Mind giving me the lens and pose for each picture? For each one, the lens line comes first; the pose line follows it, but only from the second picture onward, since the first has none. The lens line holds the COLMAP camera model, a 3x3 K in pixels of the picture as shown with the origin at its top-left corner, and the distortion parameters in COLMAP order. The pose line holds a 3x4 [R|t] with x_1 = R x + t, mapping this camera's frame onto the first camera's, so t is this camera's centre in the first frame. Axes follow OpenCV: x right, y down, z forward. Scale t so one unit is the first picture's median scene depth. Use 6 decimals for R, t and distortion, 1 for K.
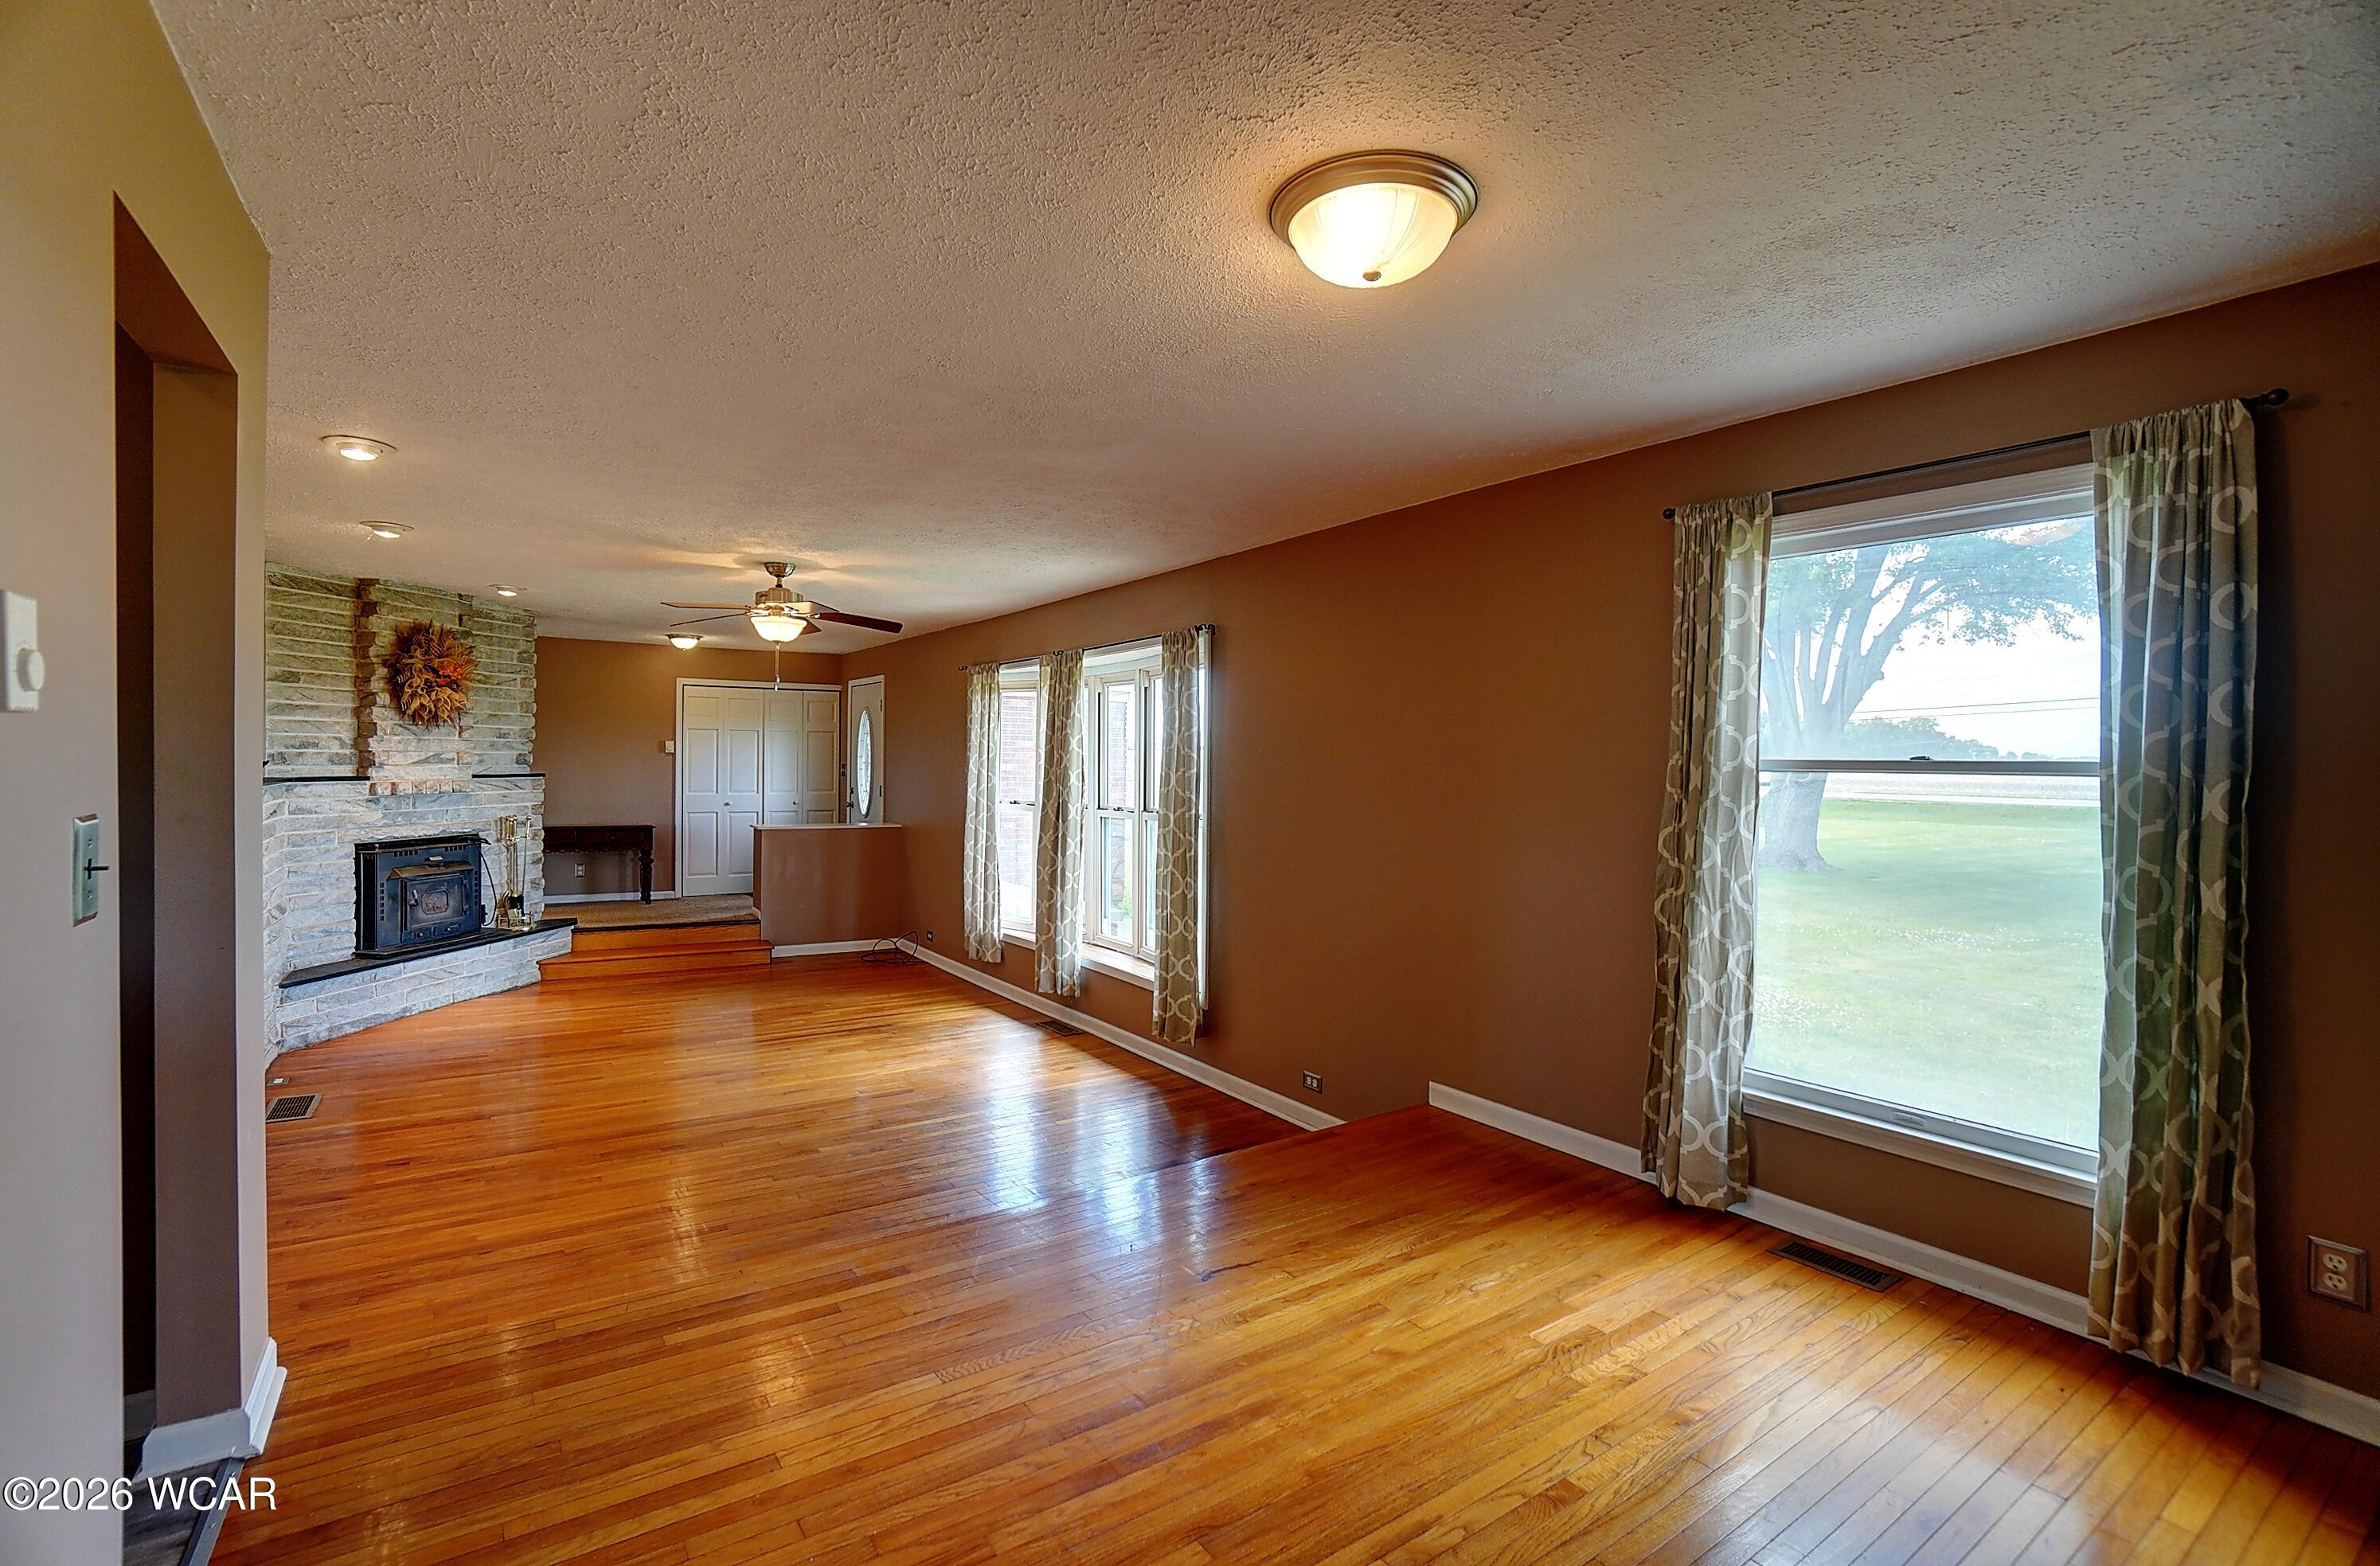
lens RADIAL K [[1098.8, 0, 1136.4], [0, 1098.8, 775.5], [0, 0, 1]] dist [-0.031162, 0.015851]
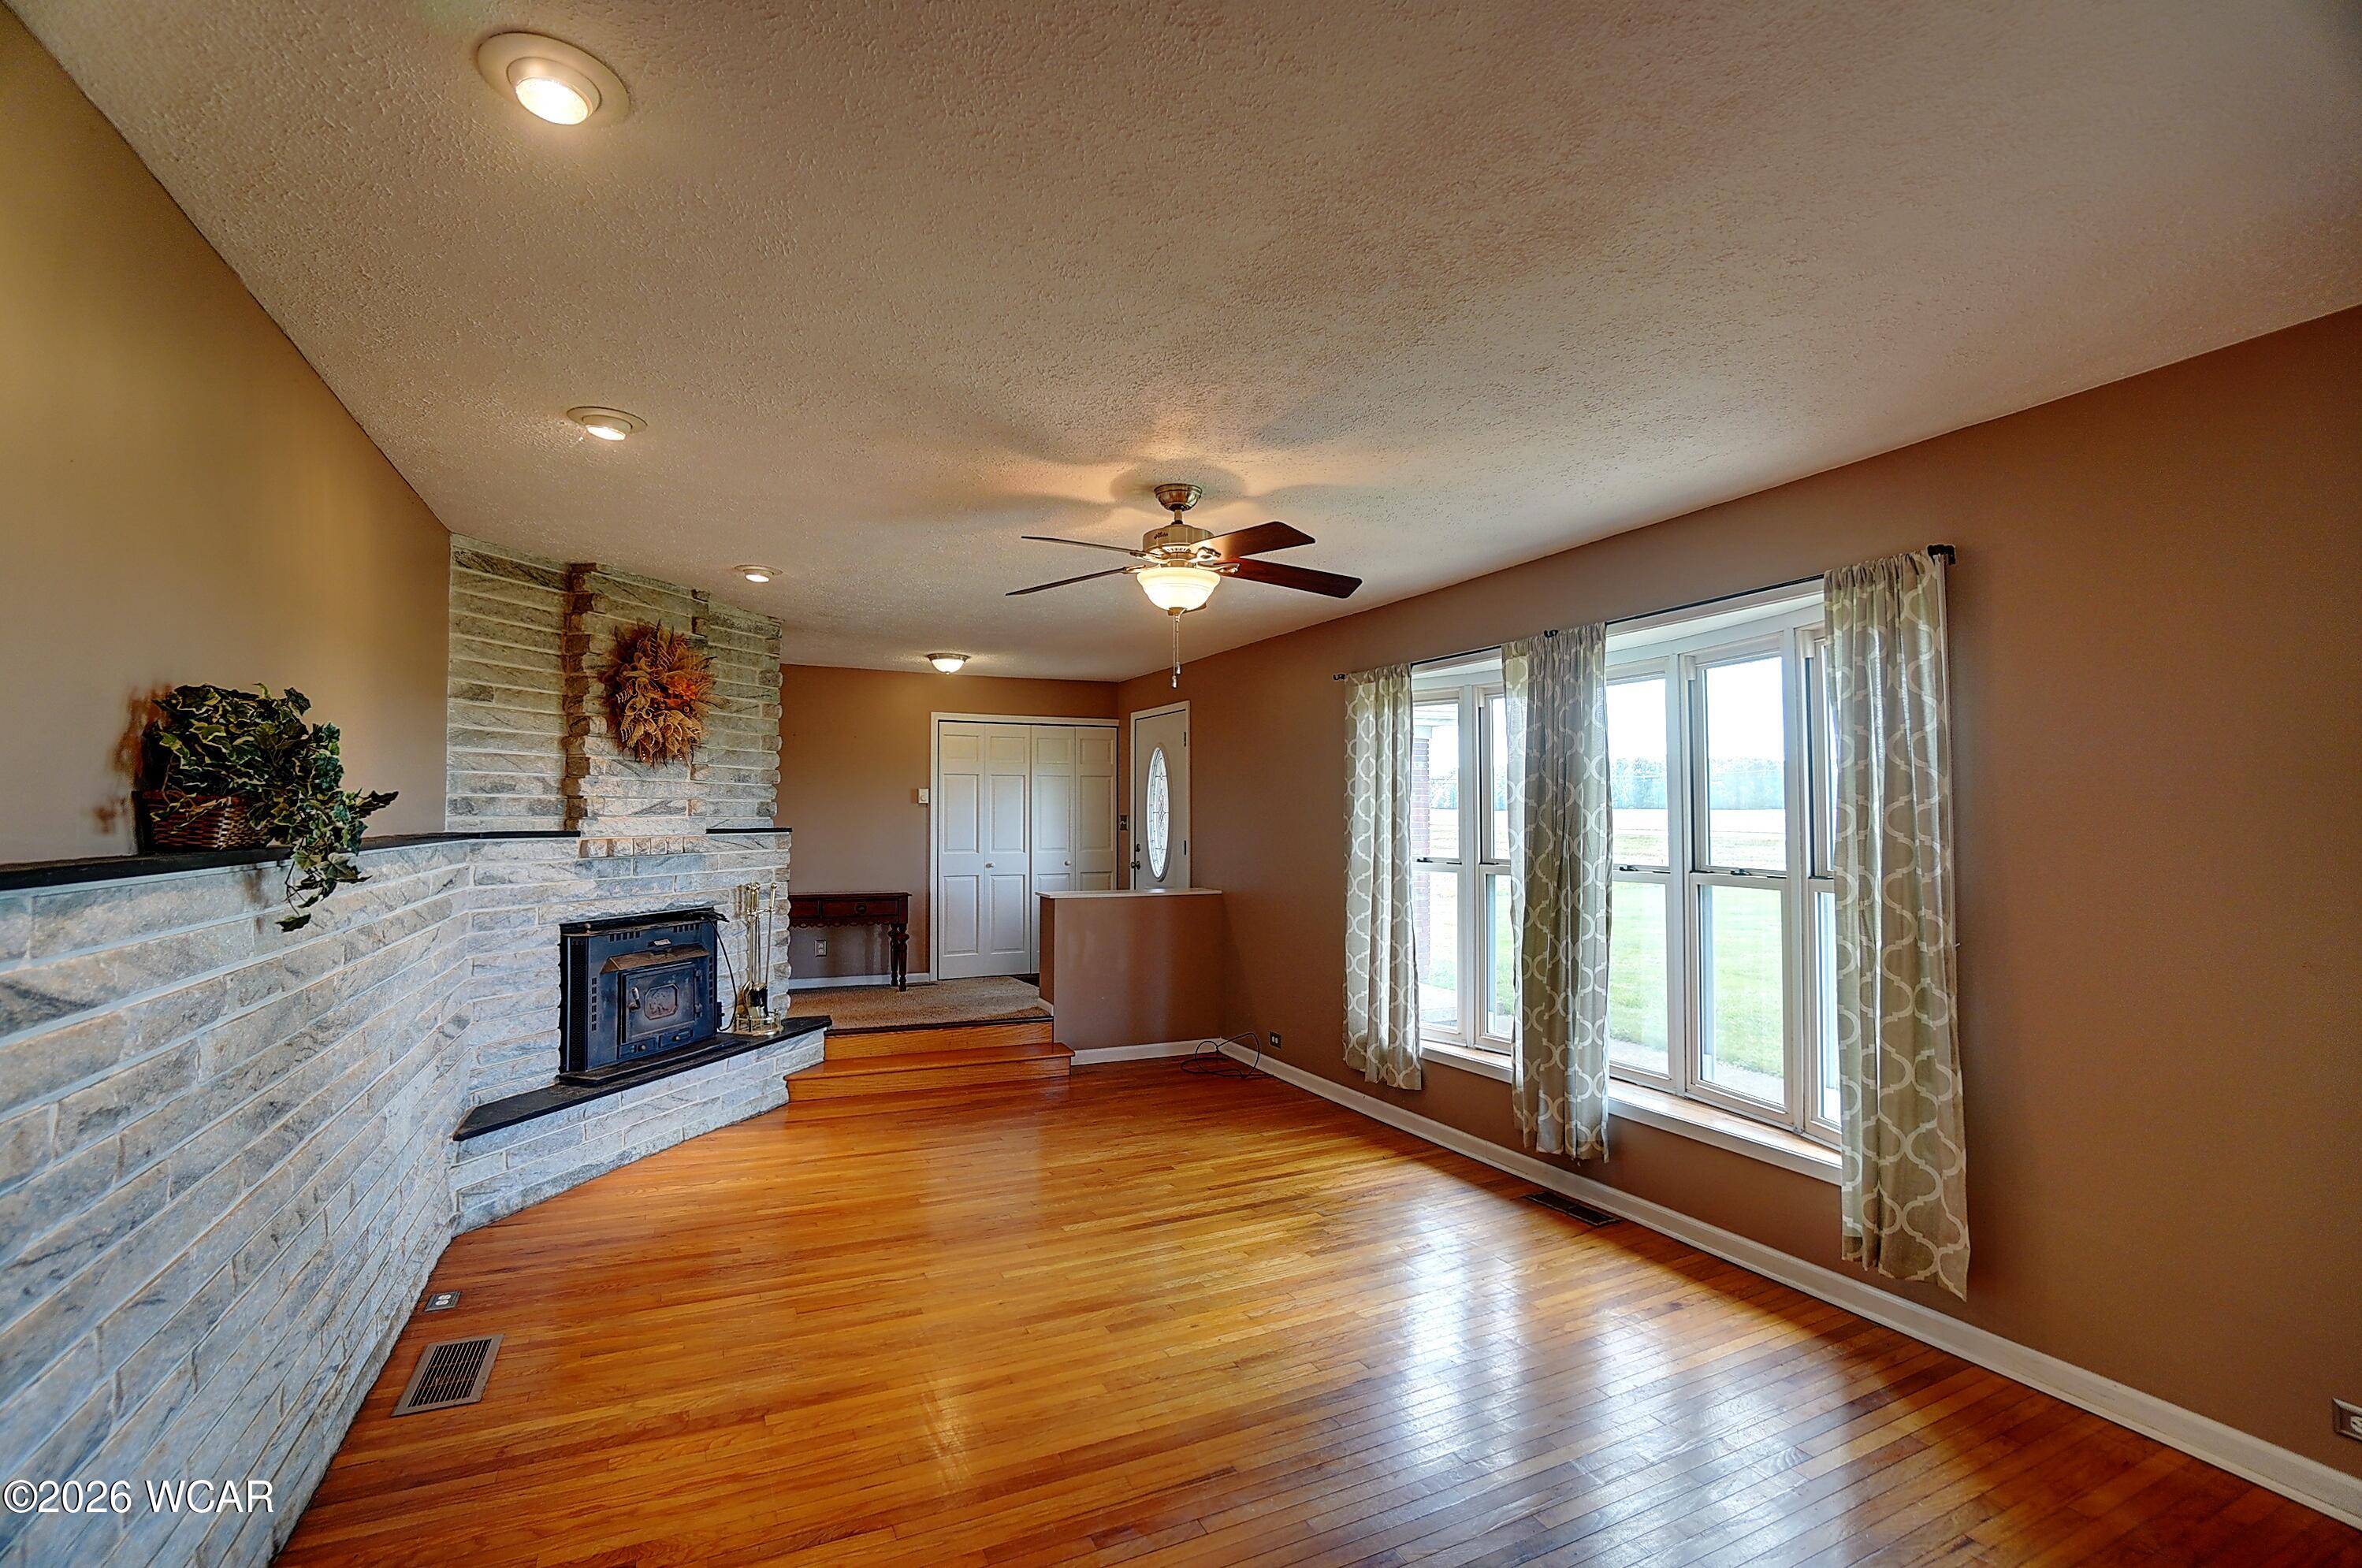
lens RADIAL K [[1065.9, 0, 1149.0], [0, 1065.9, 785.9], [0, 0, 1]] dist [-0.050916, 0.016397]
pose [[0.991697, -0.017164, -0.127442, -0.233604], [0.011345, 0.998865, -0.046251, 0.007460], [0.128092, 0.044422, 0.990767, 0.343656]]
